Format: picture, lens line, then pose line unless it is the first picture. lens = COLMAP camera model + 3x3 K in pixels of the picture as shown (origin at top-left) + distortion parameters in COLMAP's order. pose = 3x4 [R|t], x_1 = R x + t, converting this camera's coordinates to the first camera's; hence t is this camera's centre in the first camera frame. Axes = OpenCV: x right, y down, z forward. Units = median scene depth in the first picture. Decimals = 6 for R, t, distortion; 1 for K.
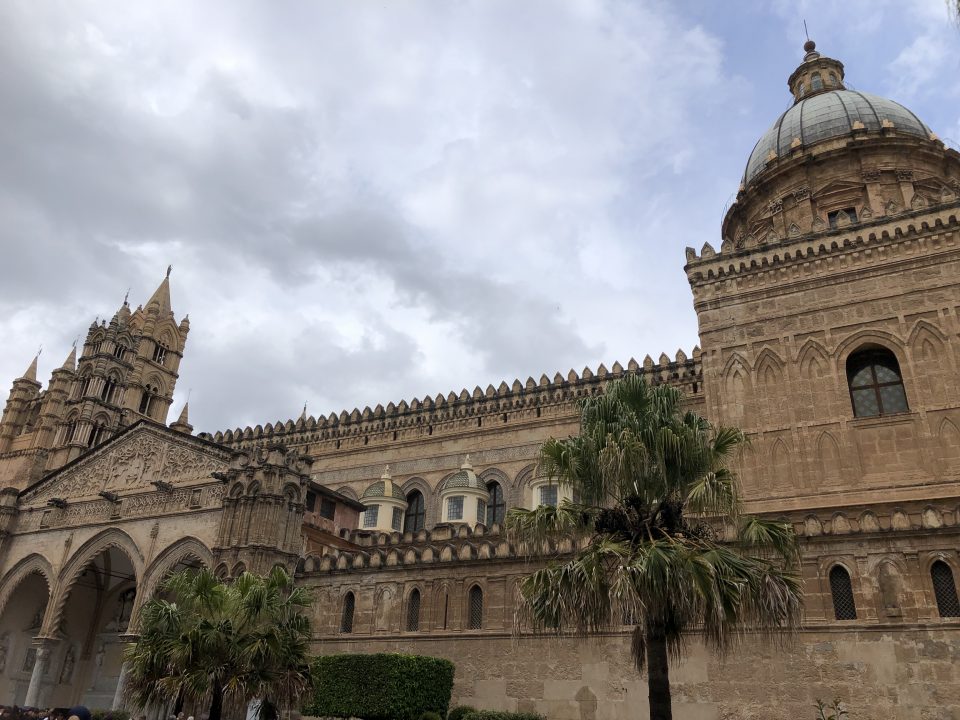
lens RADIAL K [[787.3, 0, 480.0], [0, 787.3, 360.0], [0, 0, 1]] dist [0.033570, -0.004615]
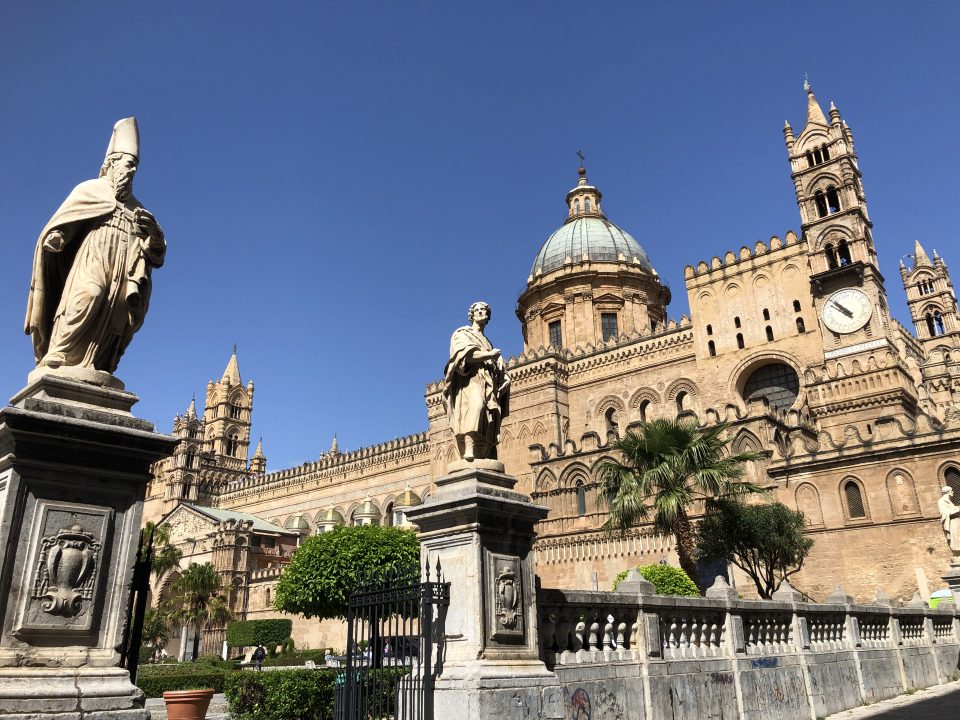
lens RADIAL K [[787.3, 0, 480.0], [0, 787.3, 360.0], [0, 0, 1]] dist [0.033570, -0.004615]
pose [[0.971567, -0.143374, -0.188421, 0.568194], [0.158993, 0.984759, 0.070500, -0.236284], [0.175441, -0.098453, 0.979555, -0.587133]]
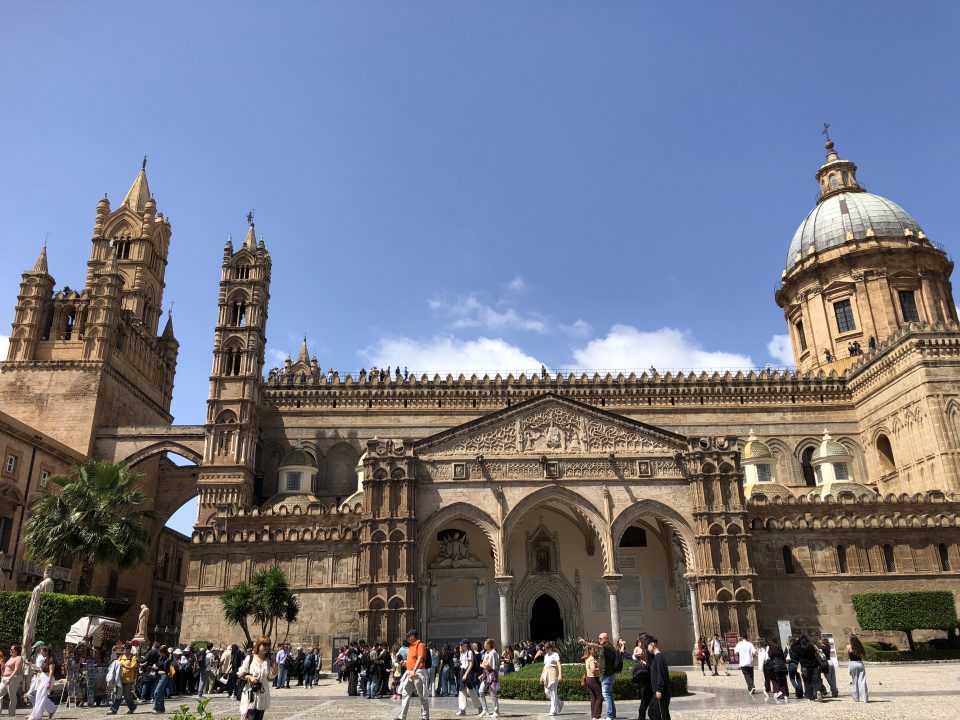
lens RADIAL K [[787.3, 0, 480.0], [0, 787.3, 360.0], [0, 0, 1]] dist [0.033570, -0.004615]
pose [[0.874749, 0.110561, 0.471794, -0.903943], [-0.159511, 0.985060, 0.064908, -0.027839], [-0.457569, -0.132035, 0.879316, 0.023432]]
